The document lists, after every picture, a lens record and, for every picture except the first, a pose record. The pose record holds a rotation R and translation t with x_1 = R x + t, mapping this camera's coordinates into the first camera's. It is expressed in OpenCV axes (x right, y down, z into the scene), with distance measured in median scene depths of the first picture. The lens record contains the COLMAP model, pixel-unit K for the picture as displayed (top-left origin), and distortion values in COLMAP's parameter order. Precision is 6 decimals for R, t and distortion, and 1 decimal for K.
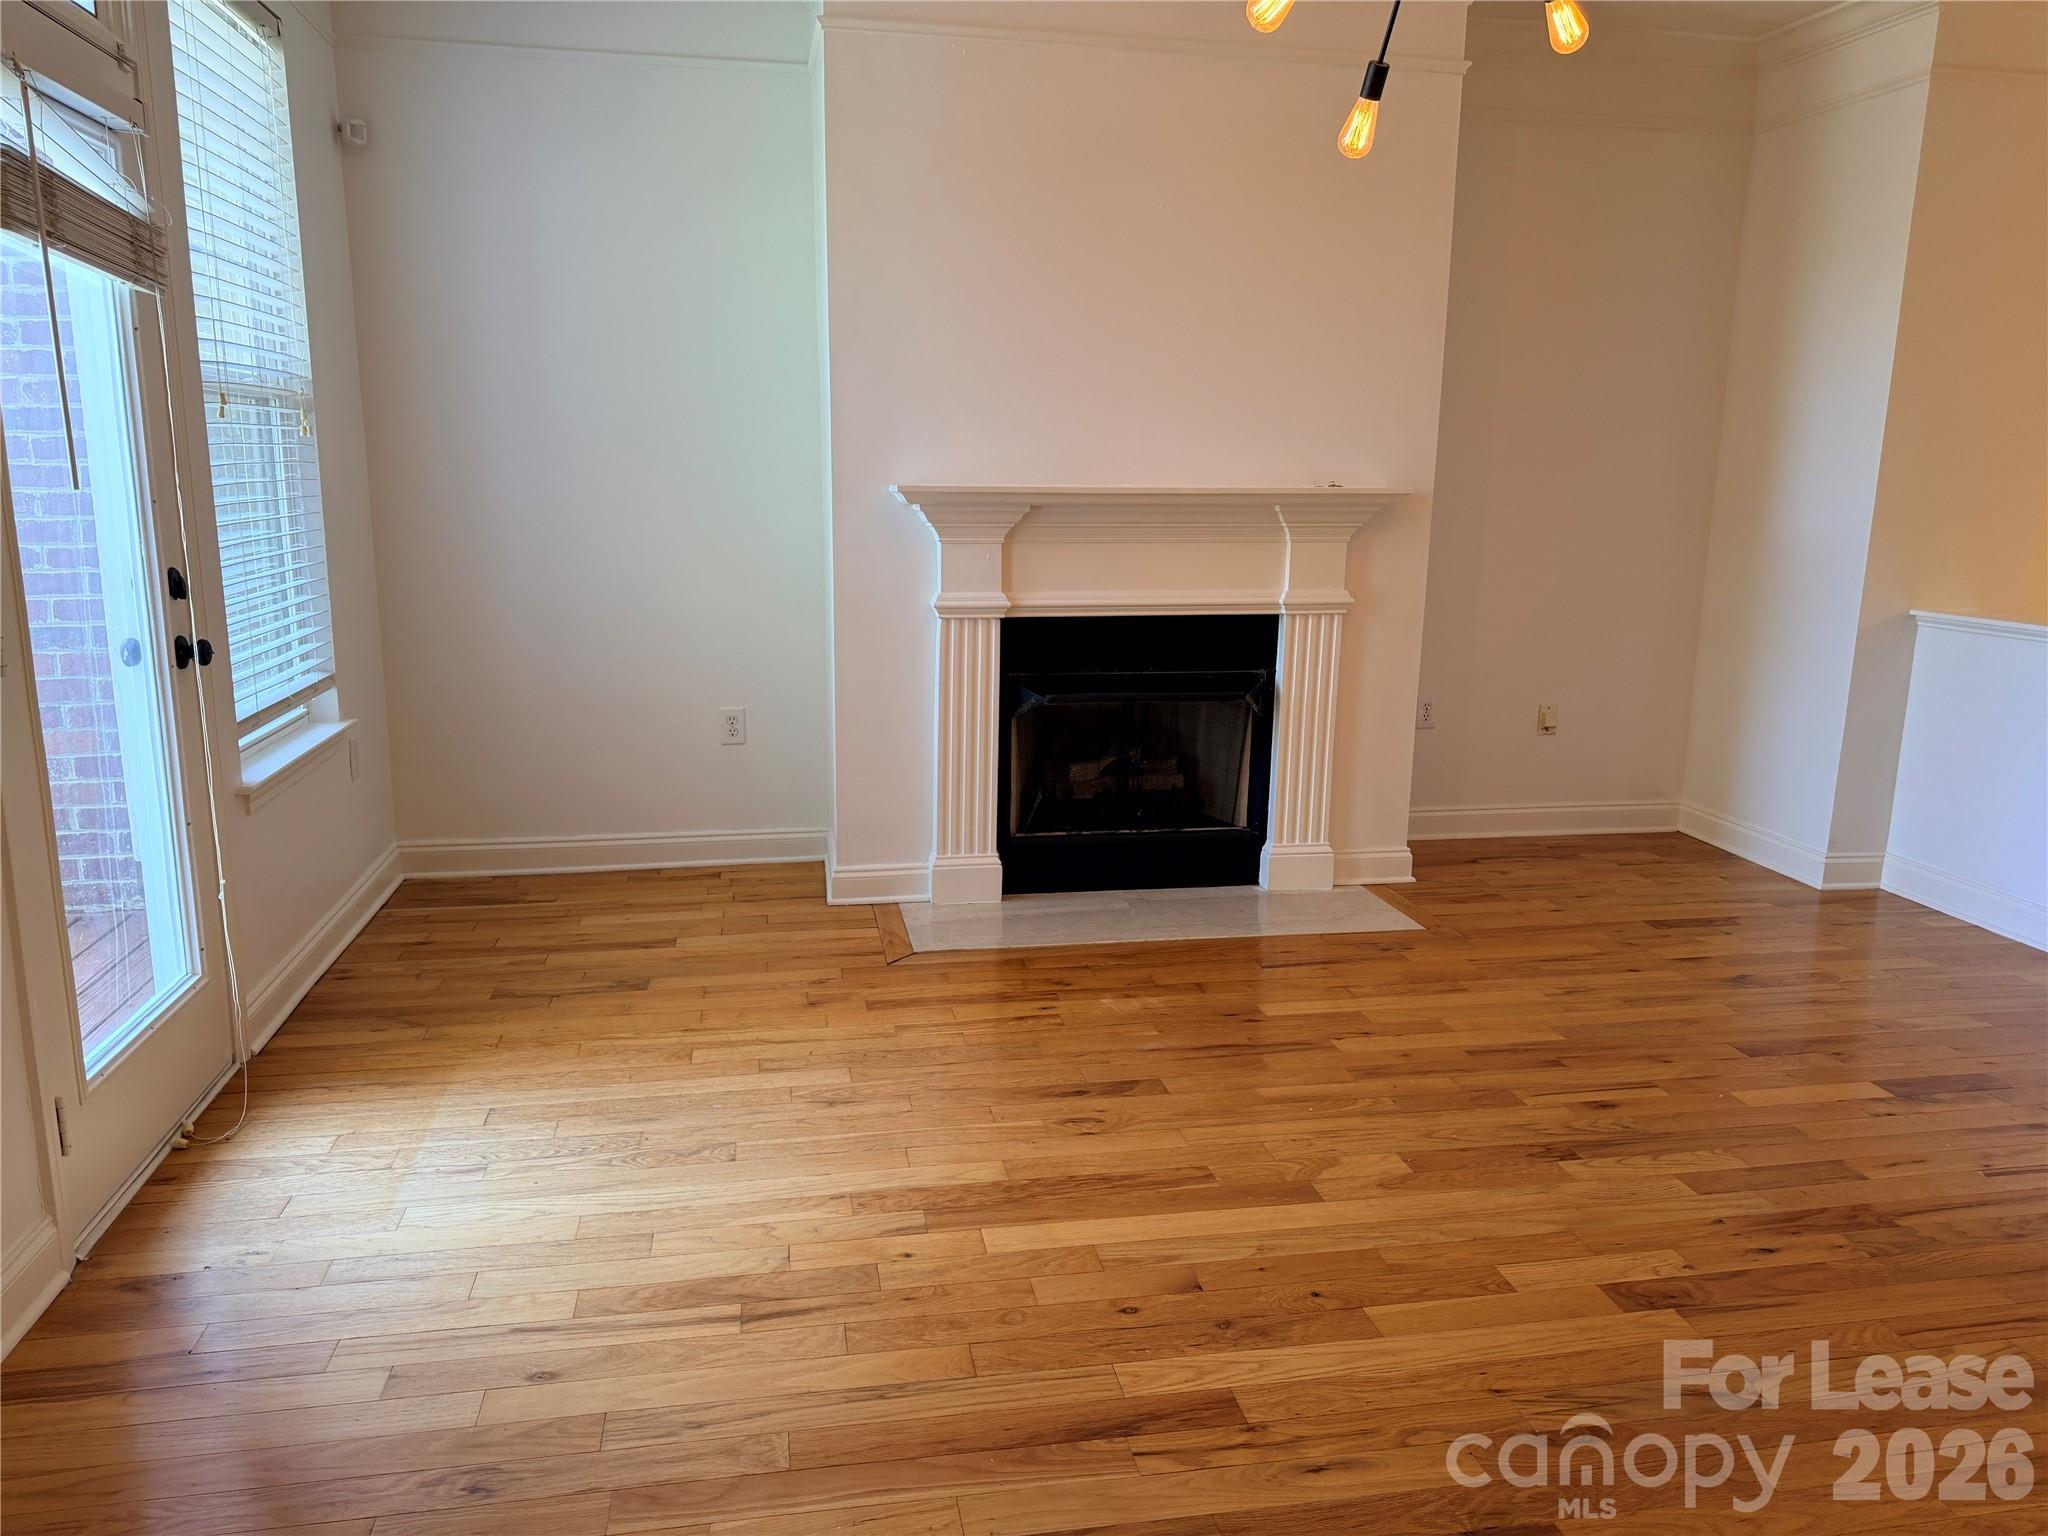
lens RADIAL K [[1435.0, 0, 1024.0], [0, 1435.0, 768.0], [0, 0, 1]] dist [0.138154, -0.220178]
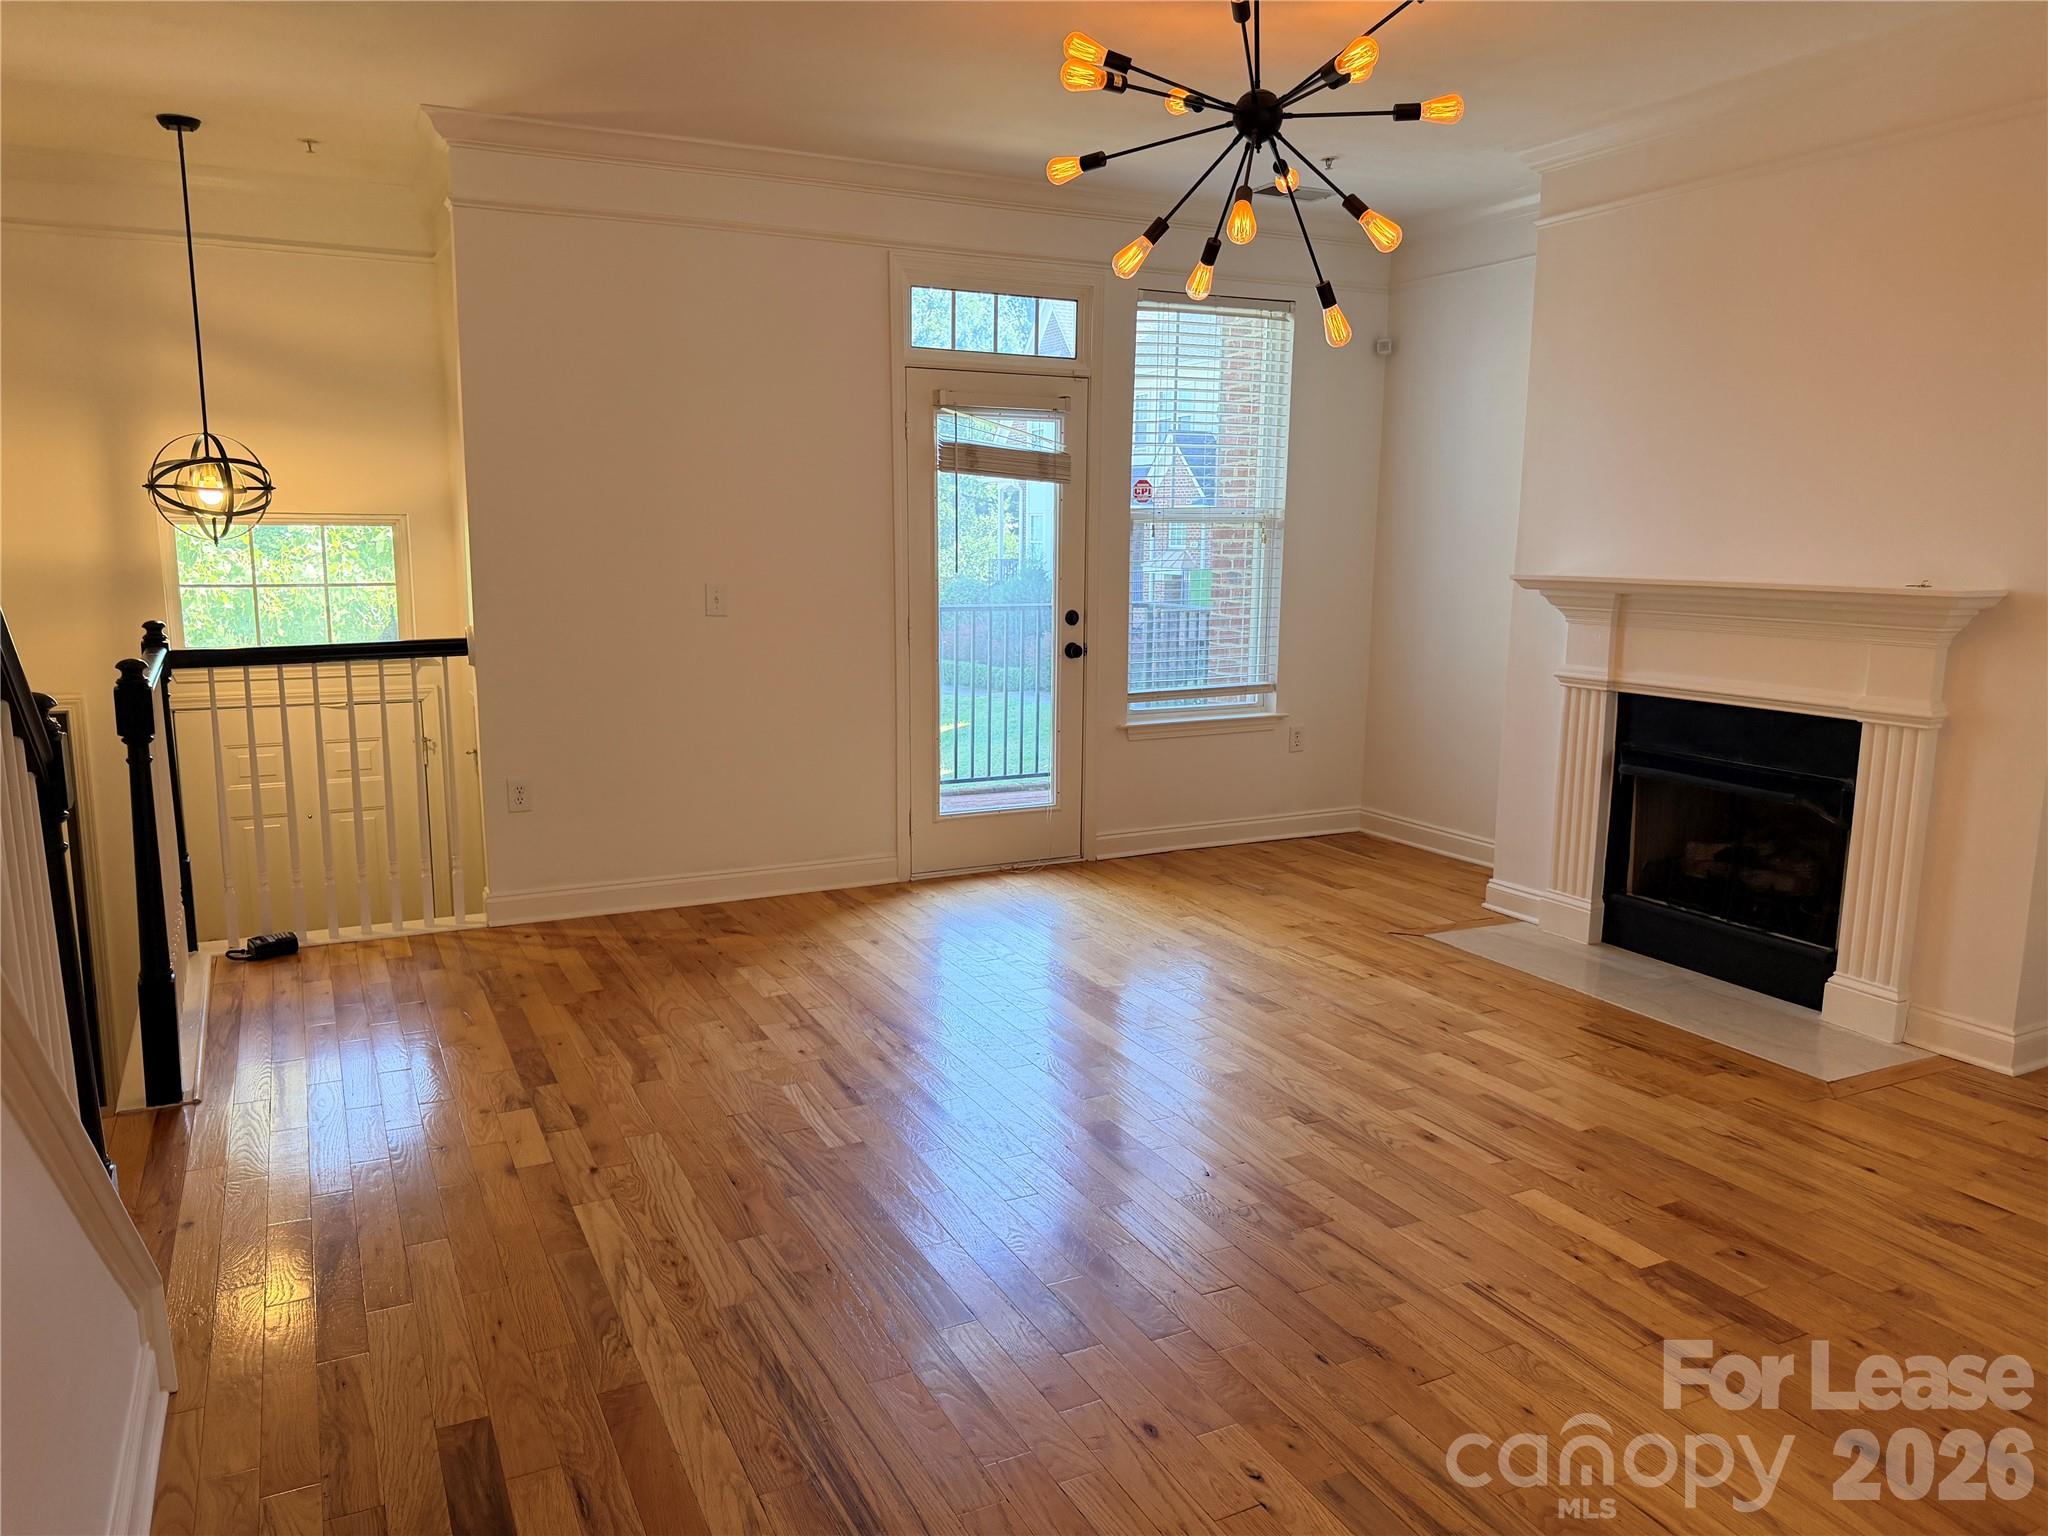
lens RADIAL K [[1435.0, 0, 1024.0], [0, 1435.0, 768.0], [0, 0, 1]] dist [0.138154, -0.220178]
pose [[0.279305, 0.147077, -0.948871, 1.066288], [-0.193223, 0.976594, 0.094498, -0.073430], [0.940560, 0.156950, 0.301186, 0.262555]]
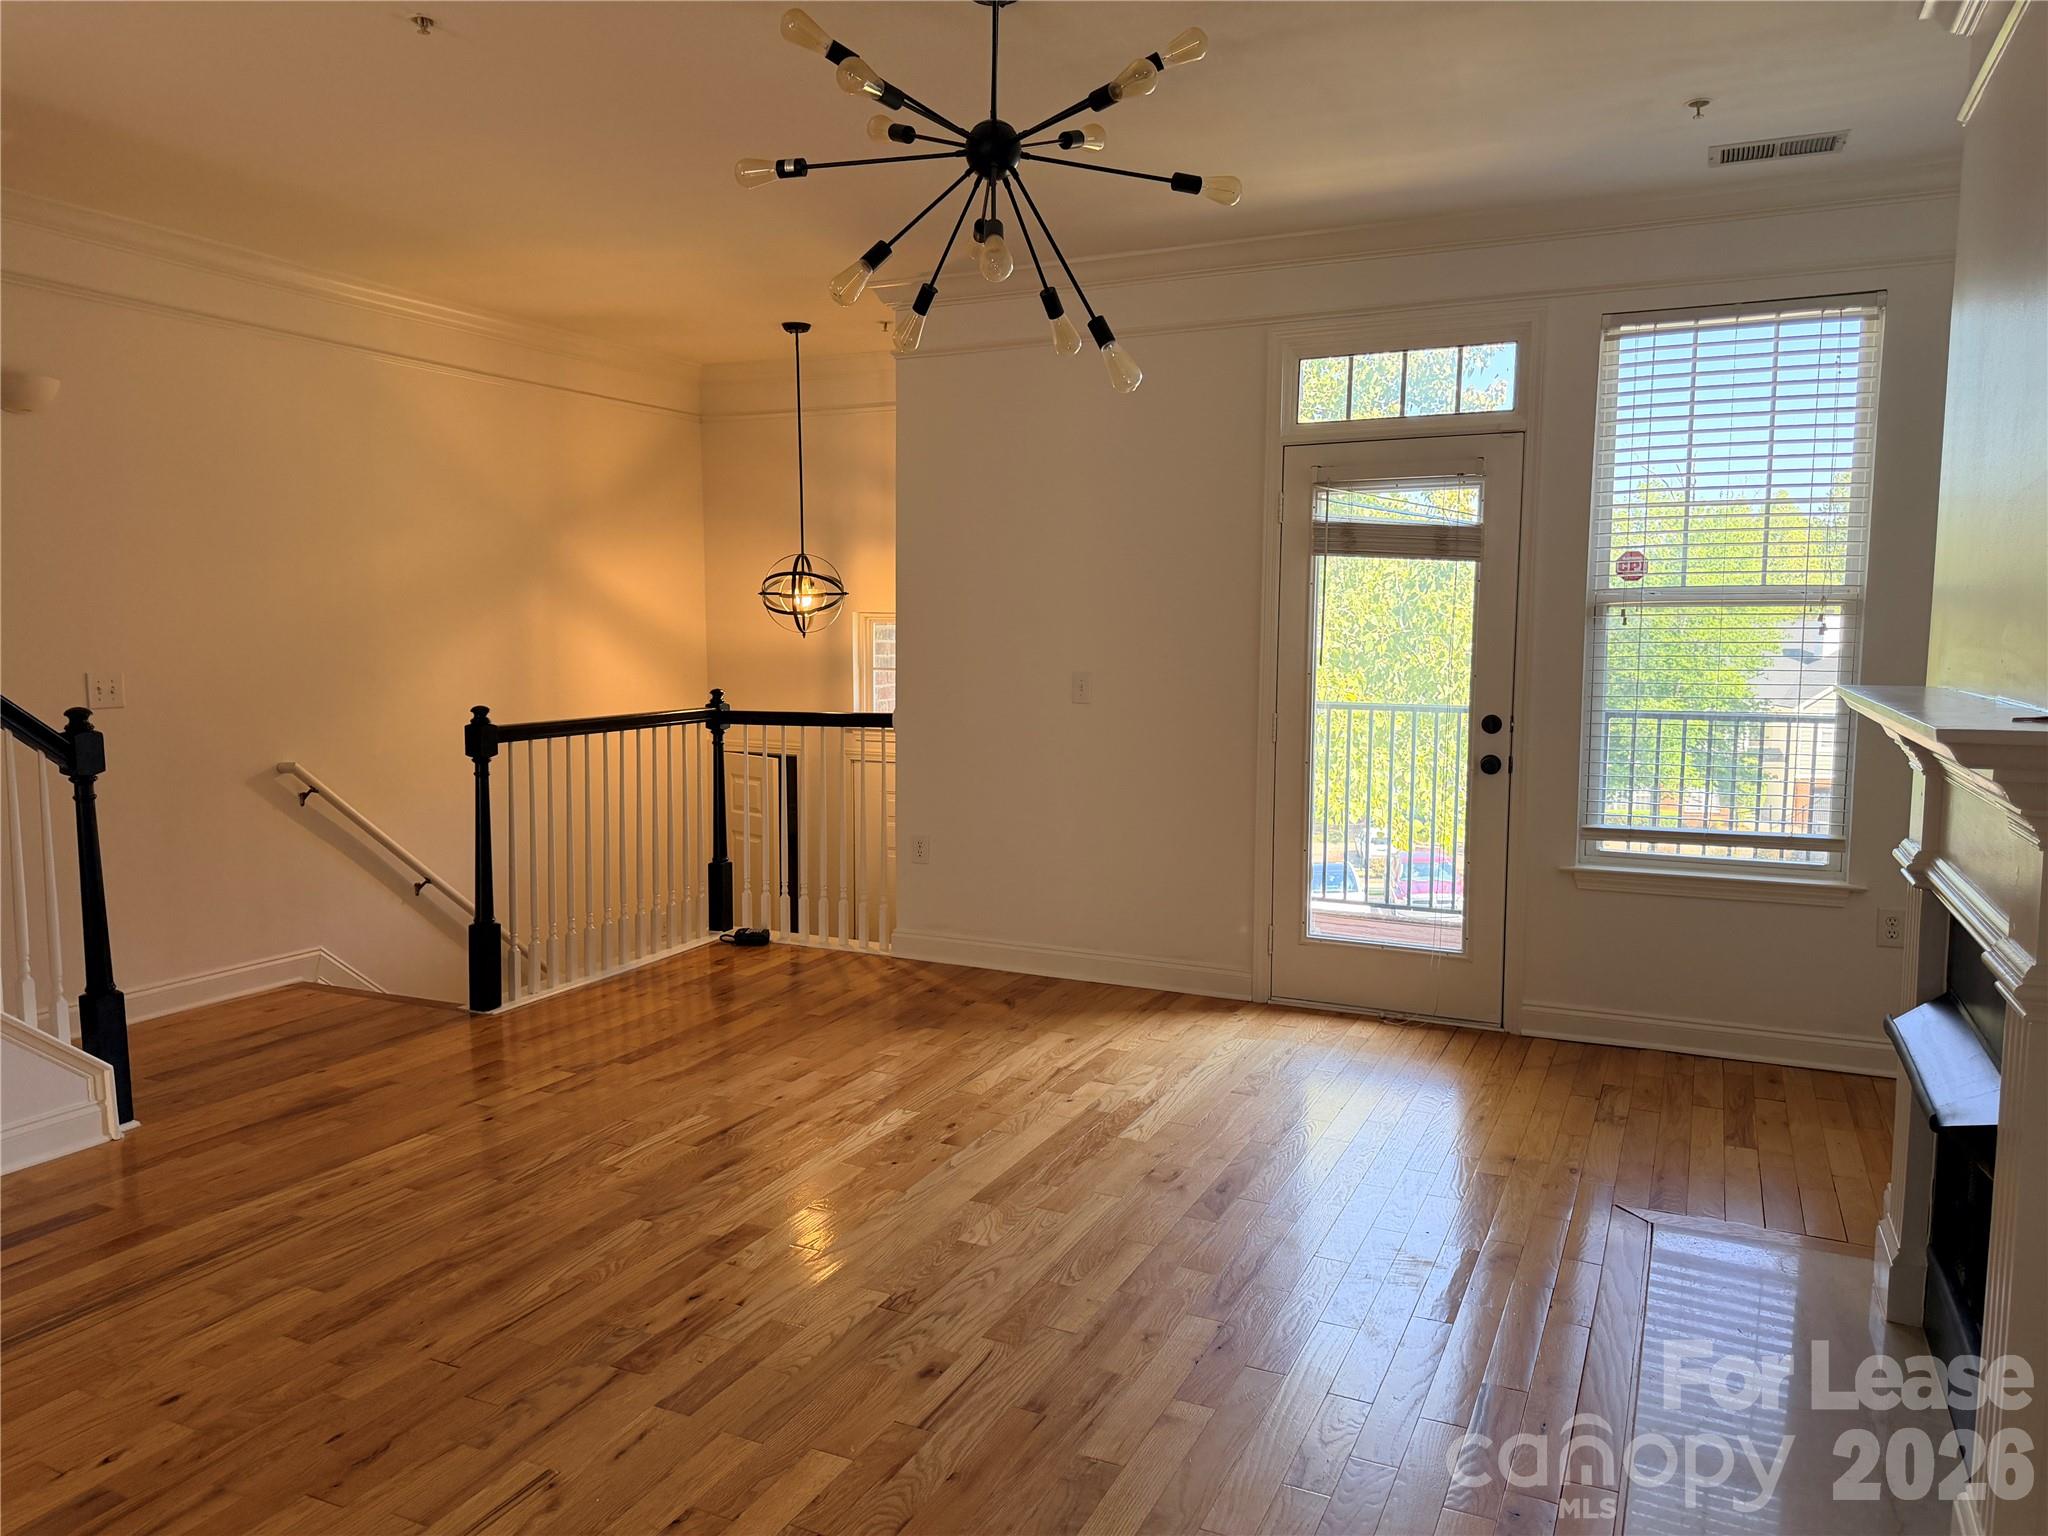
lens RADIAL K [[1435.0, 0, 1024.0], [0, 1435.0, 768.0], [0, 0, 1]] dist [0.138154, -0.220178]
pose [[-0.582215, 0.066640, -0.810299, 0.847214], [-0.171271, 0.964218, 0.202360, -0.249072], [0.794791, 0.256598, -0.549969, 1.154339]]
